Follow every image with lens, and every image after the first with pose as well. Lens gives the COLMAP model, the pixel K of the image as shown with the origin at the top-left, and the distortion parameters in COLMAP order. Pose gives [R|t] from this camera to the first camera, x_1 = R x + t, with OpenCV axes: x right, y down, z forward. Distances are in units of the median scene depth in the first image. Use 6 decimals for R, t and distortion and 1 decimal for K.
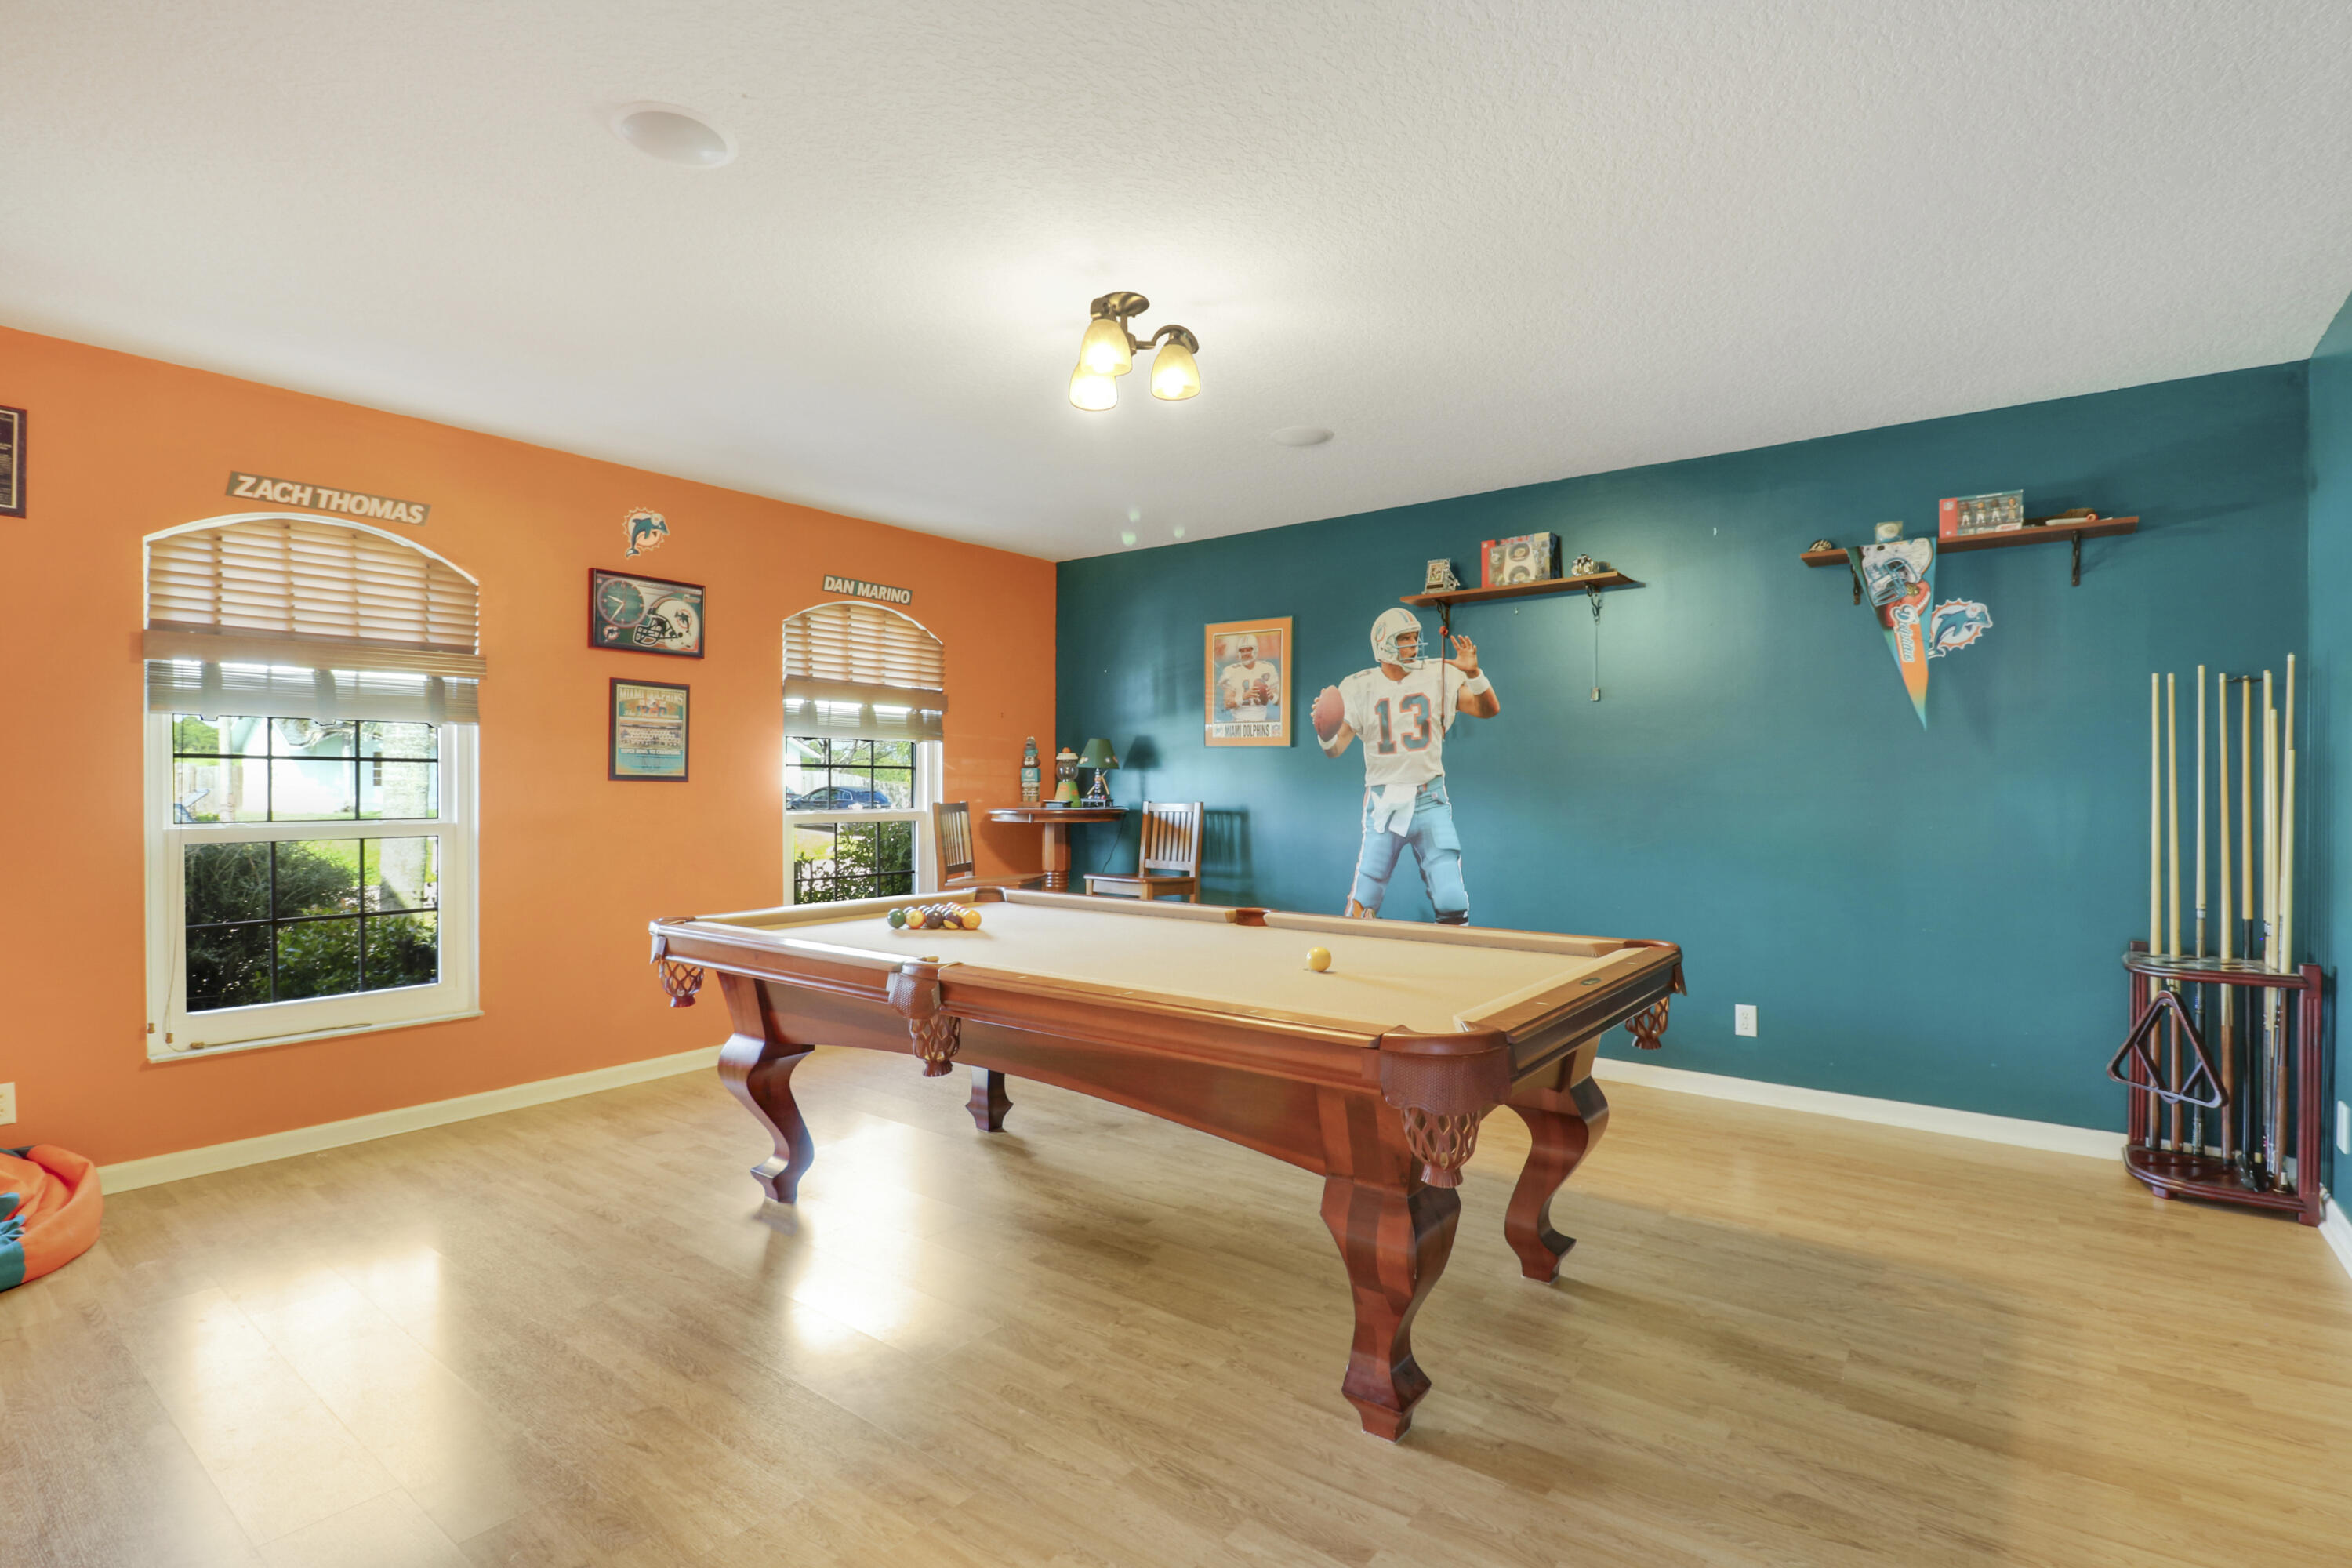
lens RADIAL K [[1155.1, 0, 1176.0], [0, 1155.1, 784.0], [0, 0, 1]] dist [0.002403, -0.000041]
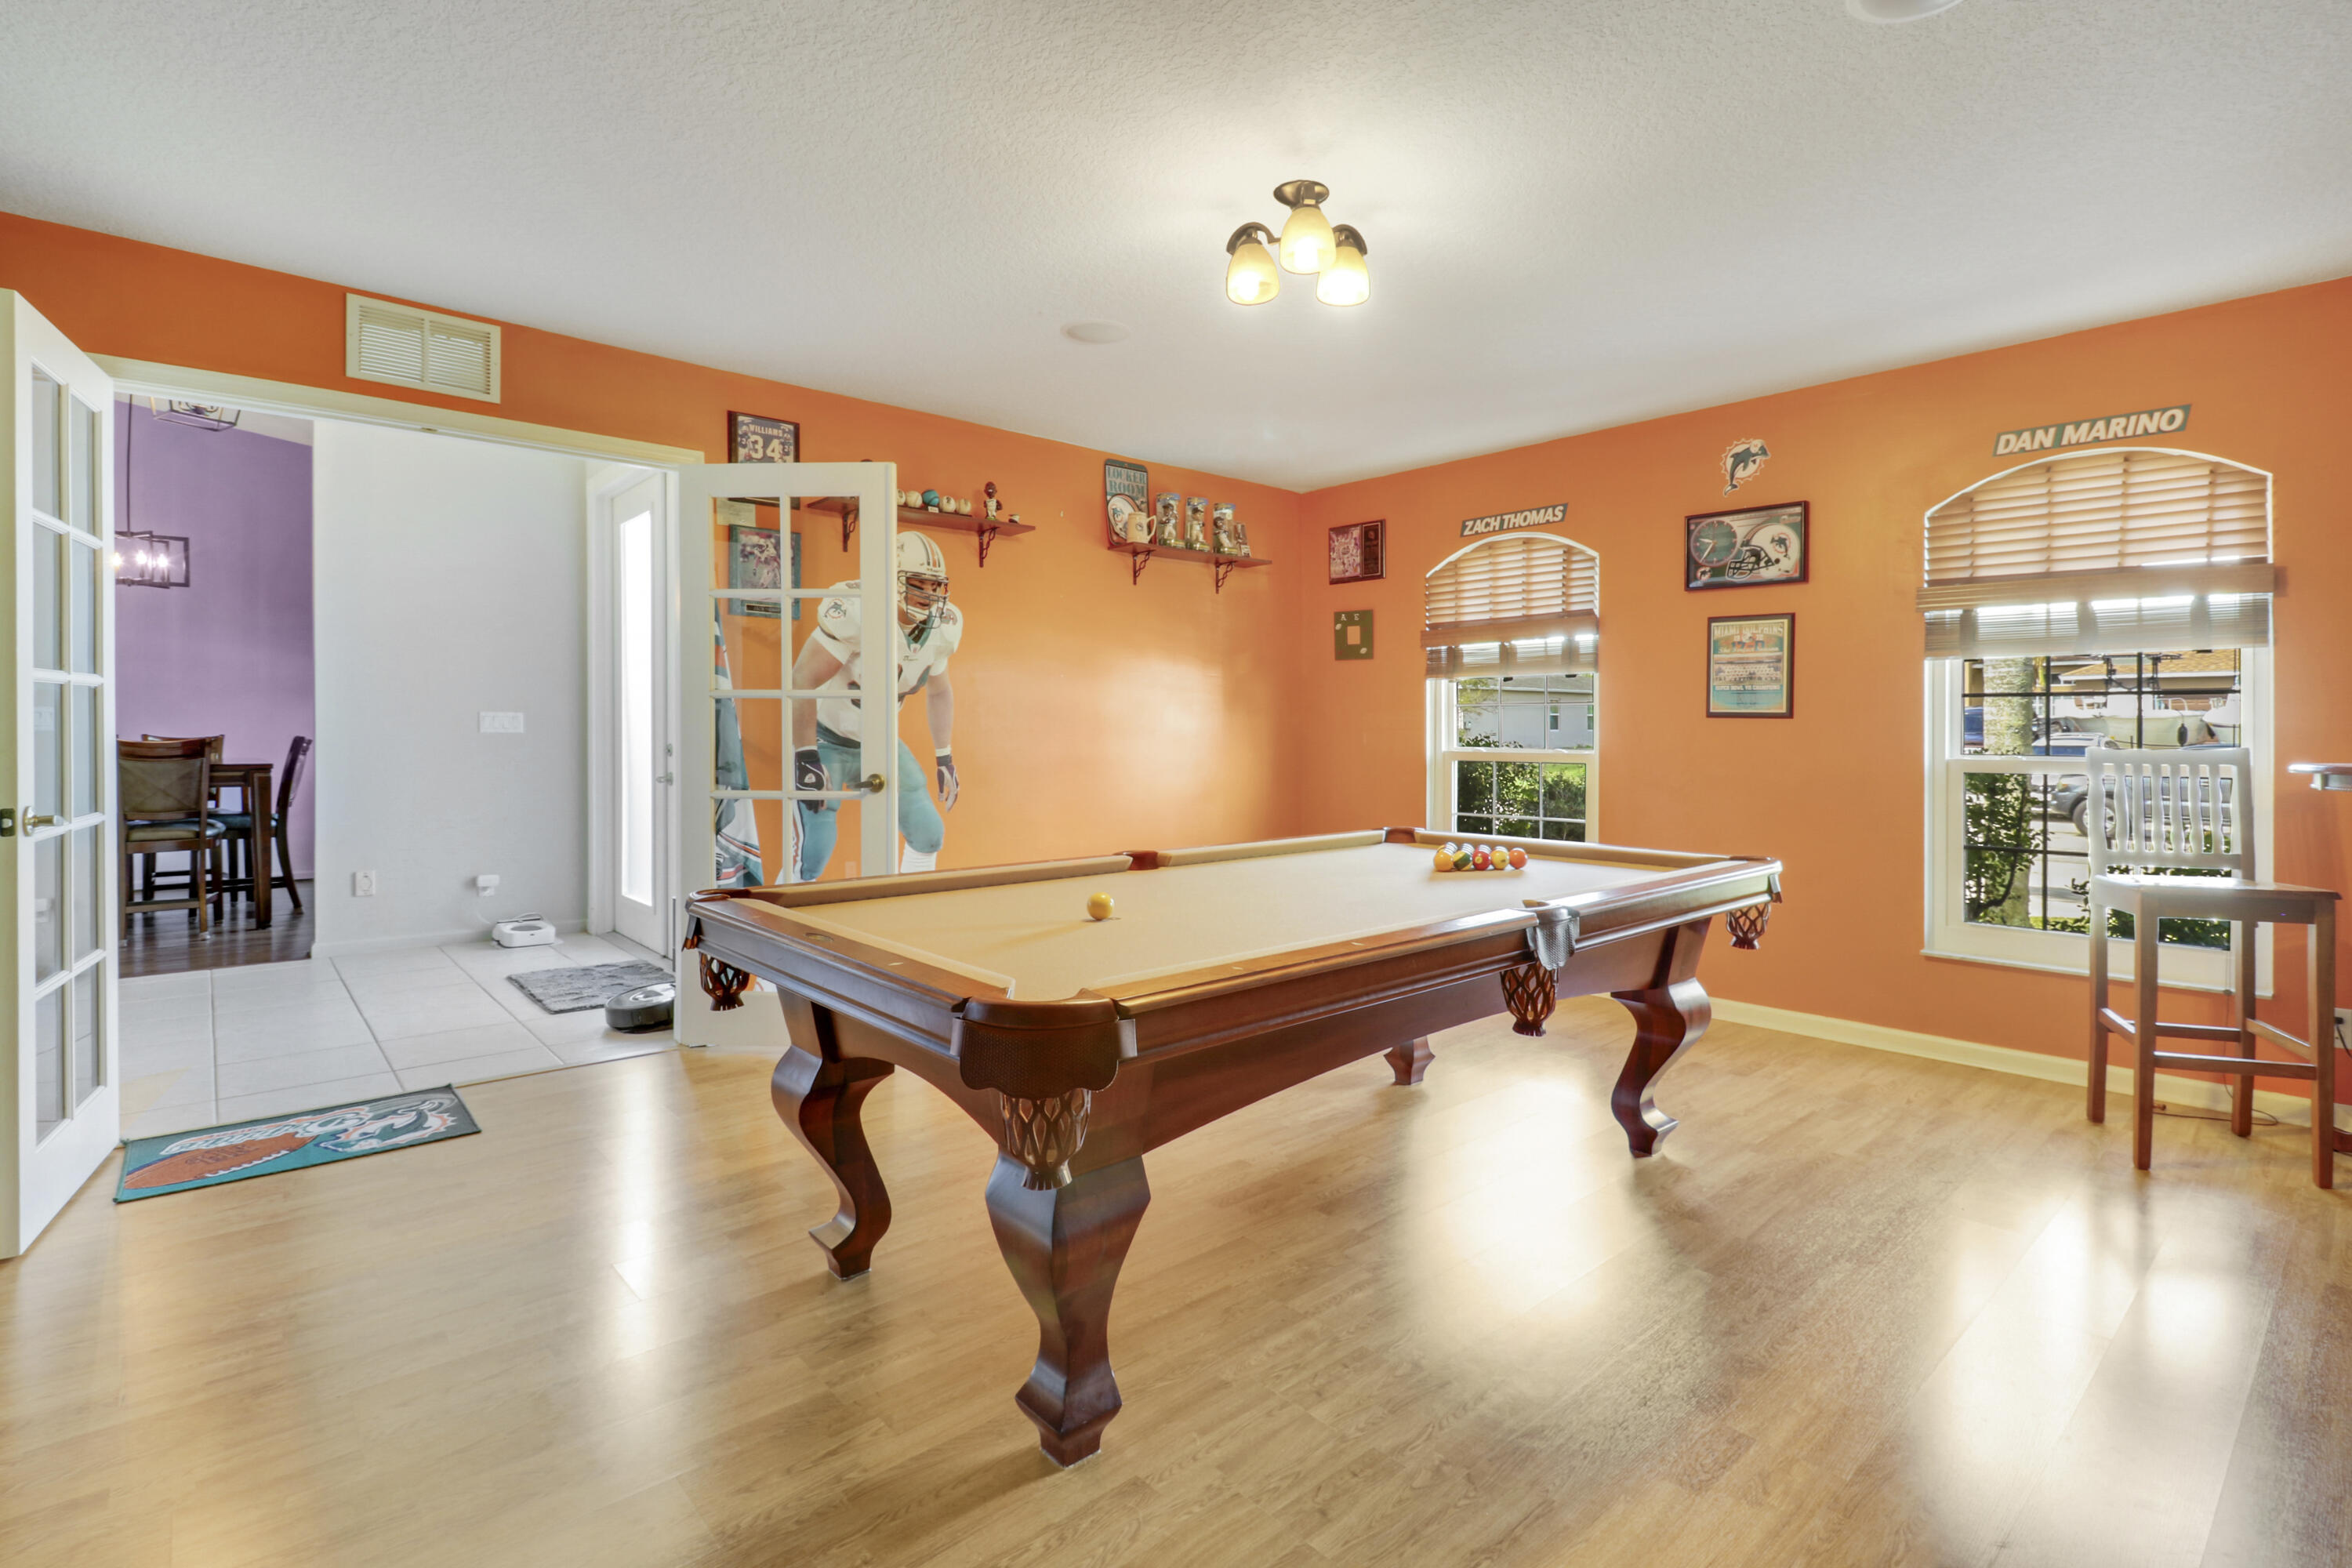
lens RADIAL K [[1112.3, 0, 1181.9], [0, 1112.3, 728.1], [0, 0, 1]] dist [-0.046688, 0.000120]
pose [[-0.199816, 0.001088, -0.979833, 0.546953], [0.008180, 0.999966, -0.000558, 0.002595], [0.979799, -0.008126, -0.199818, 0.721160]]
